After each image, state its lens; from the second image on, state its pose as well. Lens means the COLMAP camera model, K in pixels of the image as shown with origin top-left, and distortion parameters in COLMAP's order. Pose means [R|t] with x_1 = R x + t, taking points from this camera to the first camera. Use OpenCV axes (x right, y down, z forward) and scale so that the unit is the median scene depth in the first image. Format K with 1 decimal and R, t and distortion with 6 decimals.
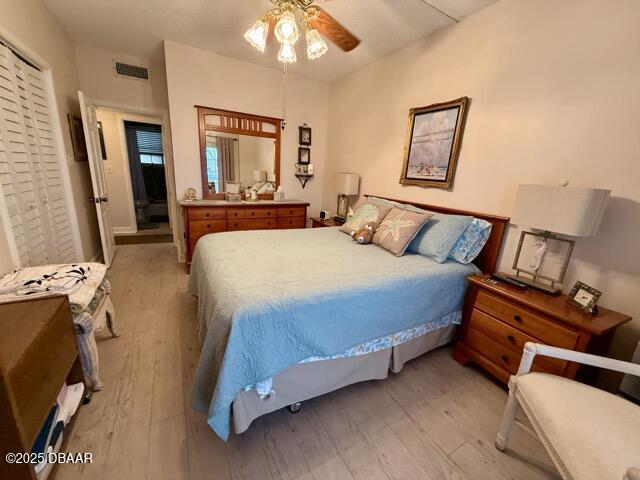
lens RADIAL K [[254.5, 0, 318.0], [0, 254.5, 239.7], [0, 0, 1]] dist [0.000015, 0.000268]
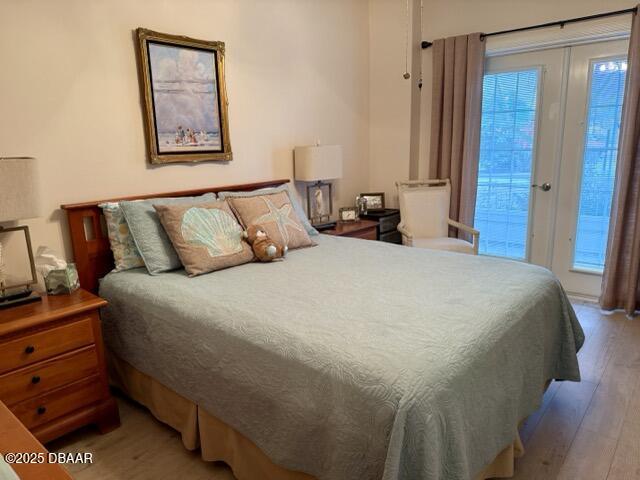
lens RADIAL K [[452.1, 0, 333.6], [0, 452.1, 242.6], [0, 0, 1]] dist [0.096847, -0.069041]
pose [[-0.363546, -0.262220, 0.893910, -0.846493], [0.239271, 0.901093, 0.361637, -0.379425], [-0.900324, 0.345359, -0.264847, 1.111860]]
